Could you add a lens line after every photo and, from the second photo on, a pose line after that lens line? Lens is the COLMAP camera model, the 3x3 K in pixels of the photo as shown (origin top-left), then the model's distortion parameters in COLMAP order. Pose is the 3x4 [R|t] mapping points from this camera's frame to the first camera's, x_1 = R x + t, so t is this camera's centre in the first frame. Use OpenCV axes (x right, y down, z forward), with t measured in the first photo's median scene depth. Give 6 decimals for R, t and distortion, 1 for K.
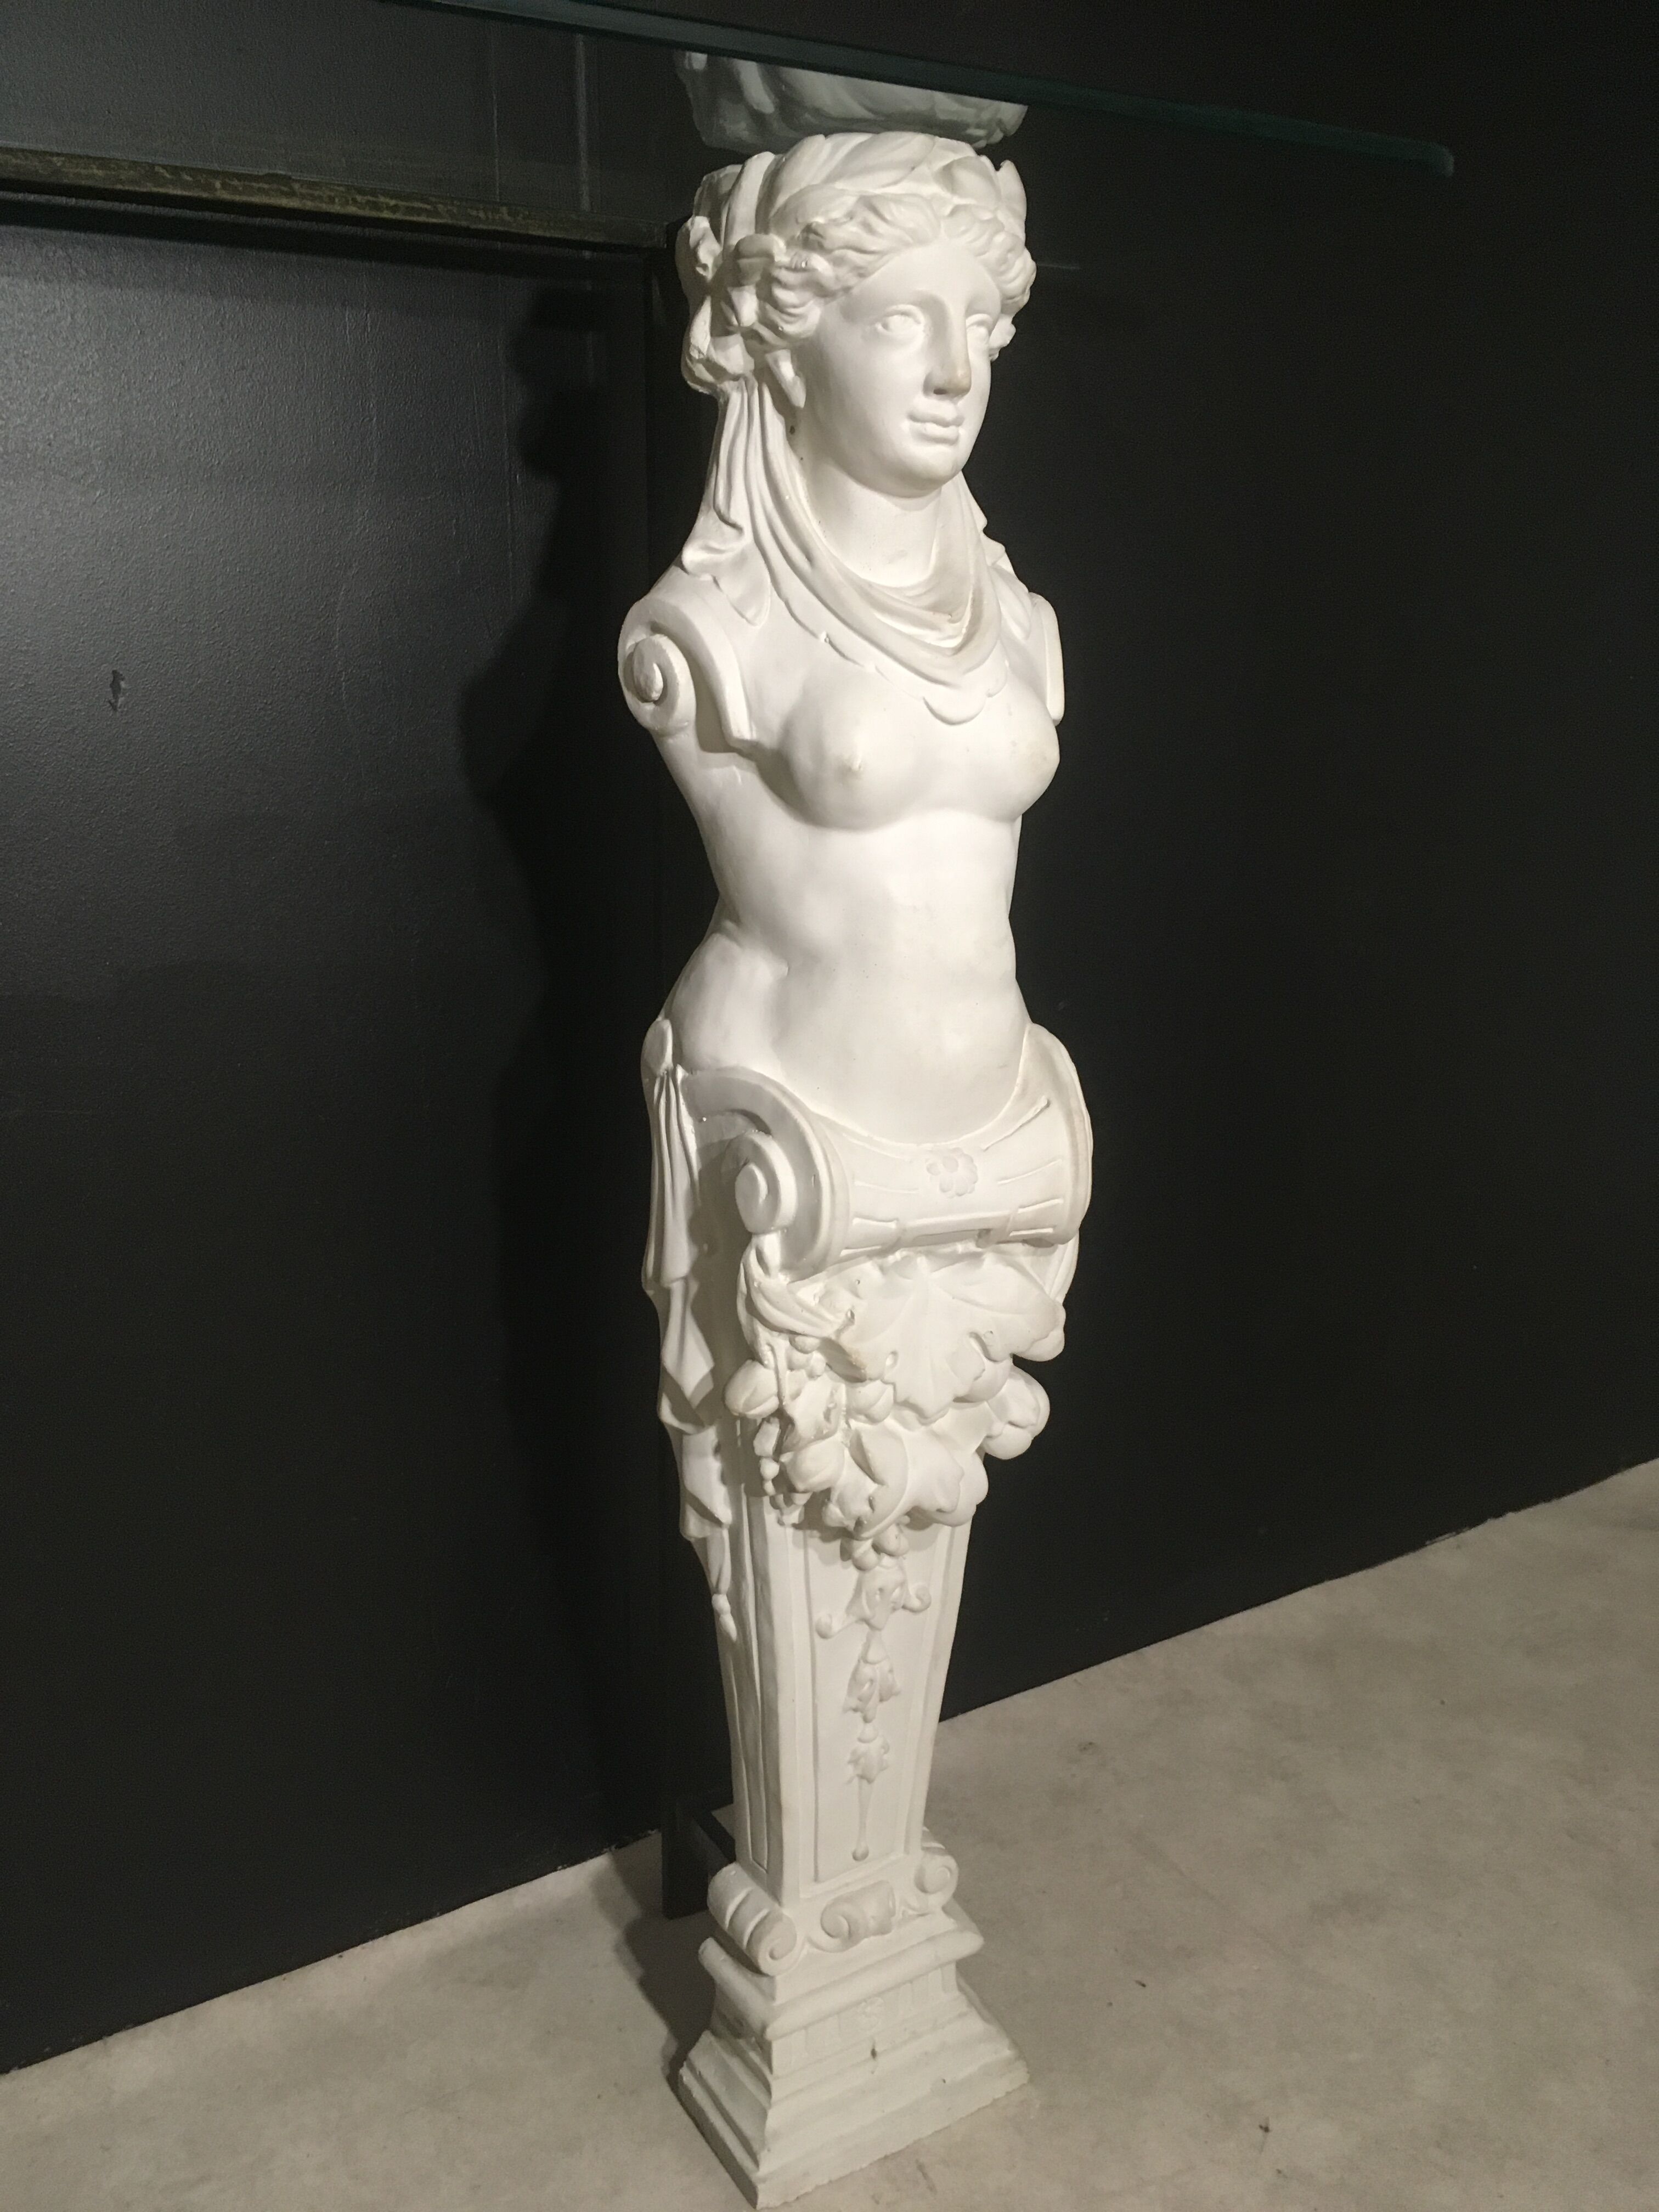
lens RADIAL K [[1903.5, 0, 829.5], [0, 1903.5, 1106.0], [0, 0, 1]] dist [0.102422, -0.142649]
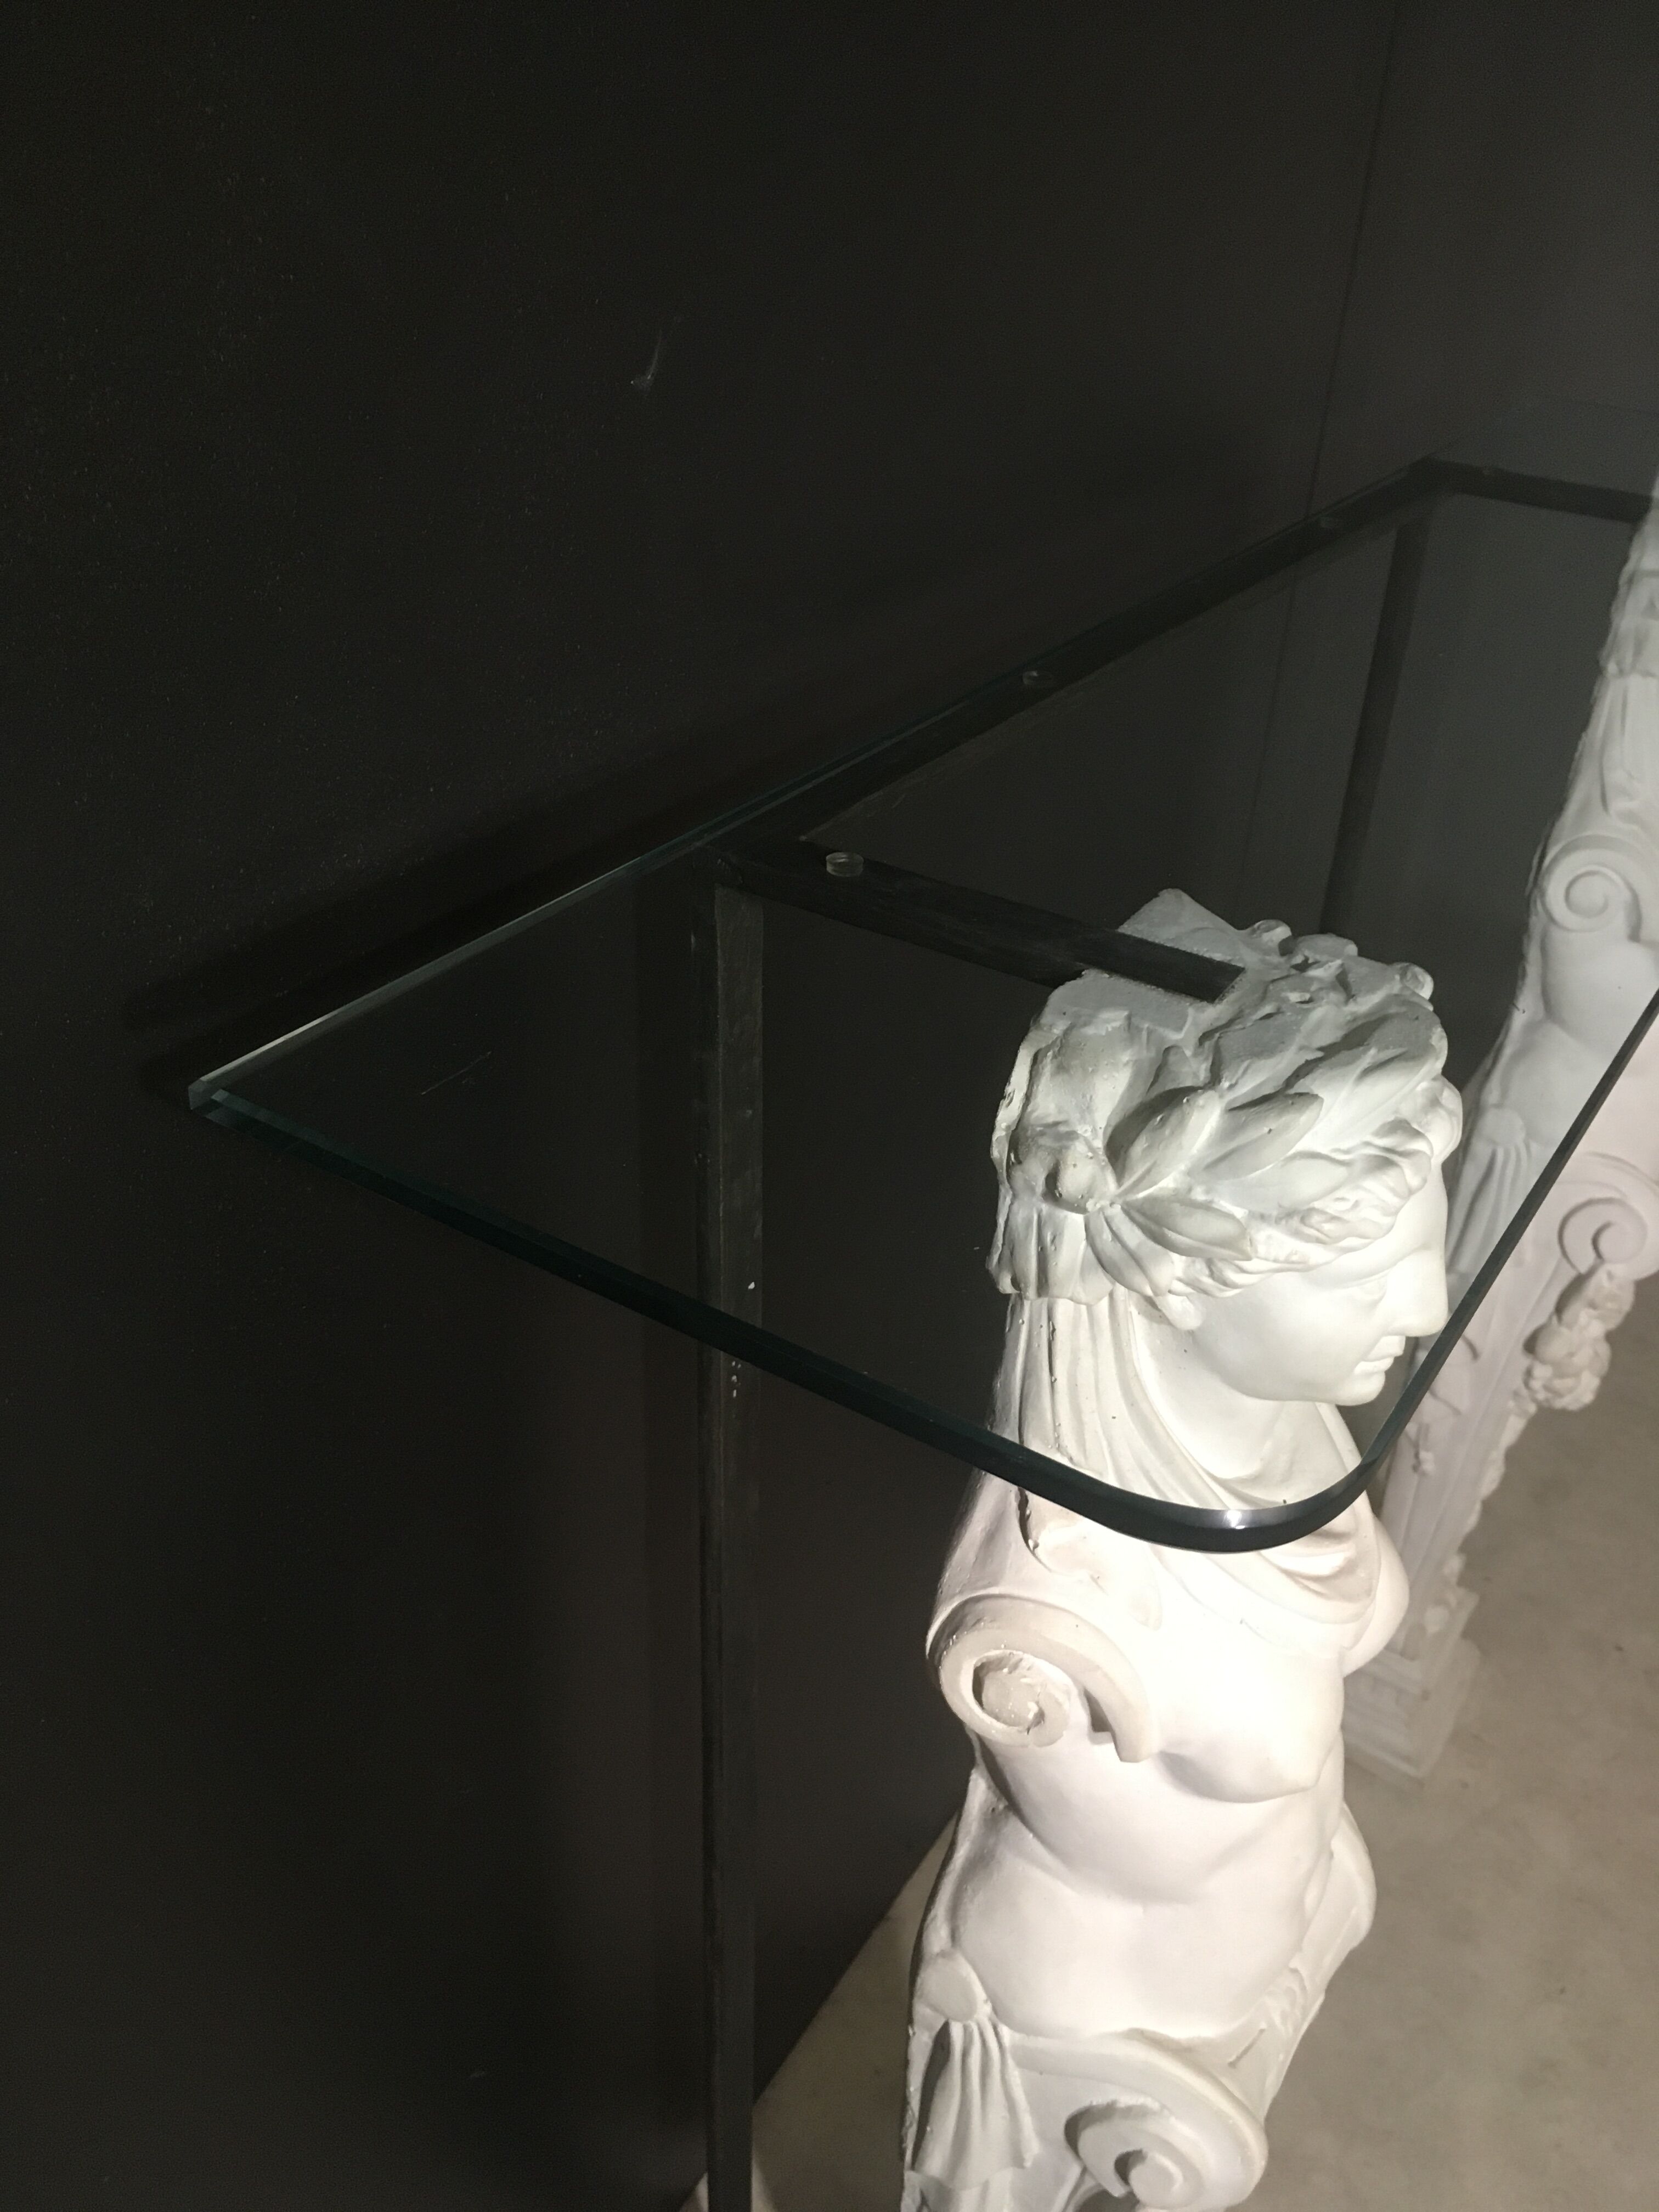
lens RADIAL K [[1903.5, 0, 829.5], [0, 1903.5, 1106.0], [0, 0, 1]] dist [0.102422, -0.142649]
pose [[0.882830, -0.236077, 0.406053, -0.381306], [0.101656, 0.940054, 0.325523, -0.654270], [-0.458560, -0.246104, 0.853906, 0.441081]]
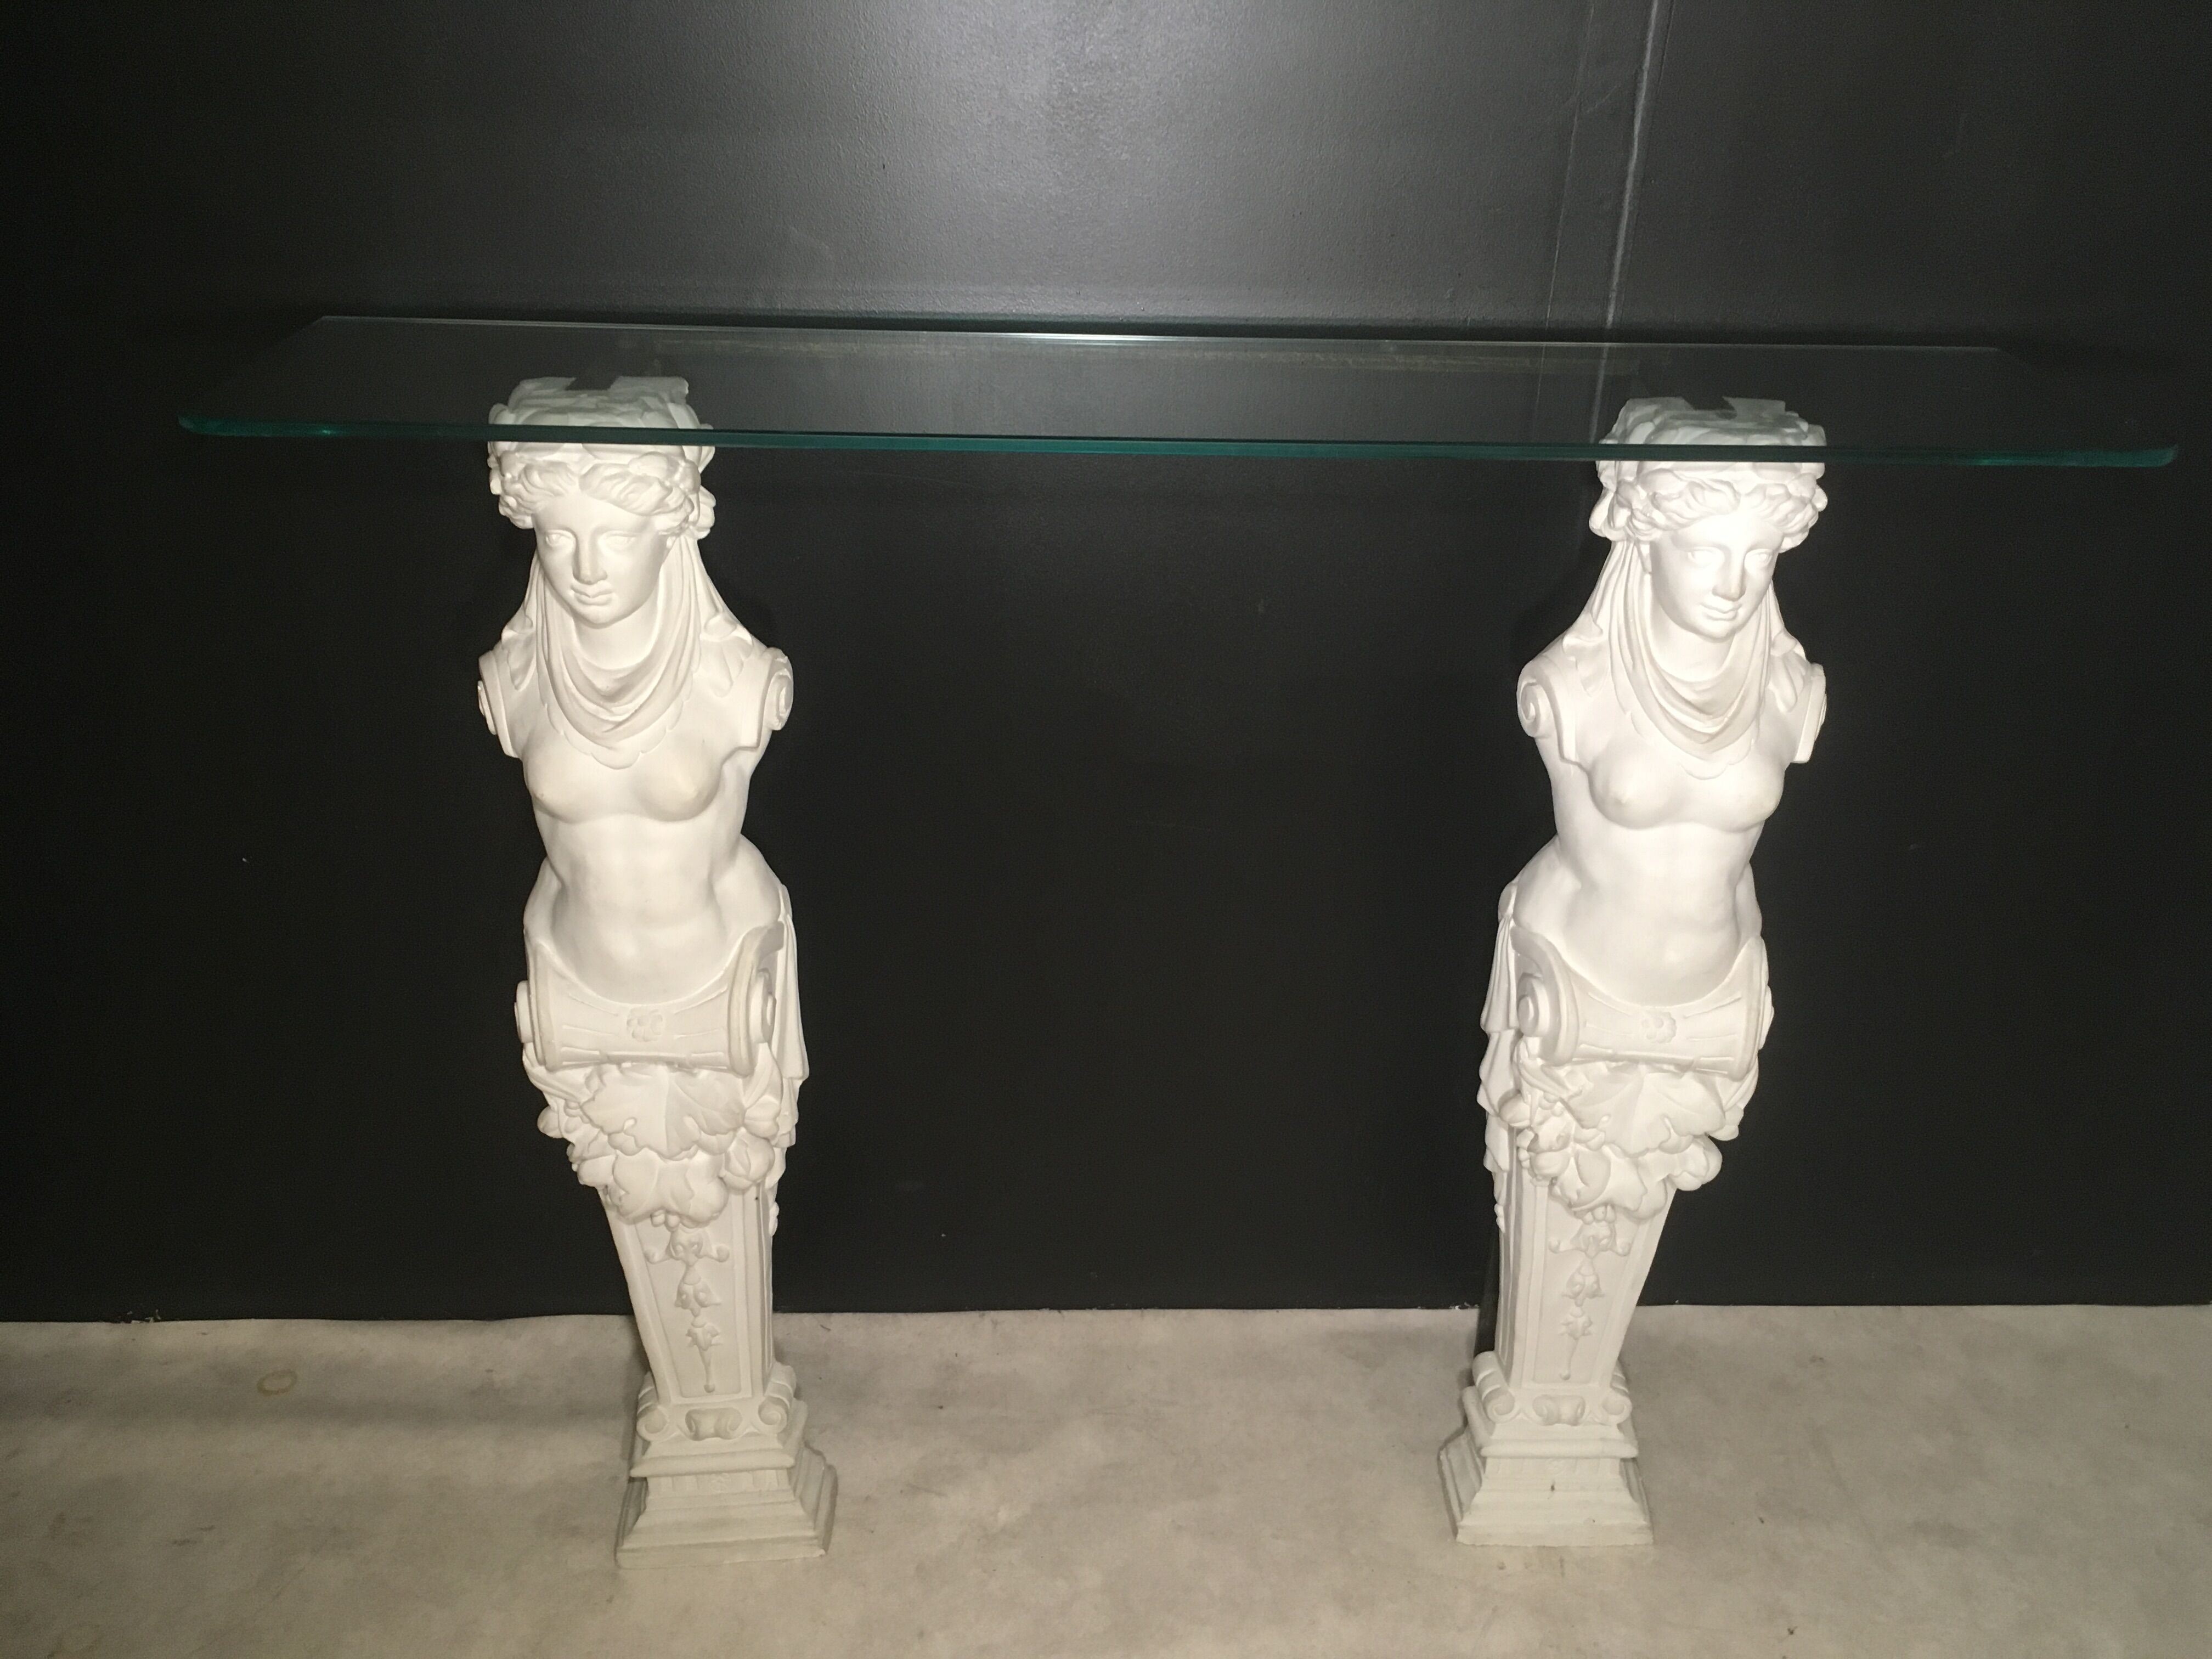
lens RADIAL K [[1903.5, 0, 1106.0], [0, 1903.5, 829.5], [0, 0, 1]] dist [0.102422, -0.142649]
pose [[0.886964, 0.186736, -0.422403, 1.041624], [-0.106298, 0.972600, 0.206762, -0.490964], [0.449439, -0.138490, 0.882511, -0.210215]]
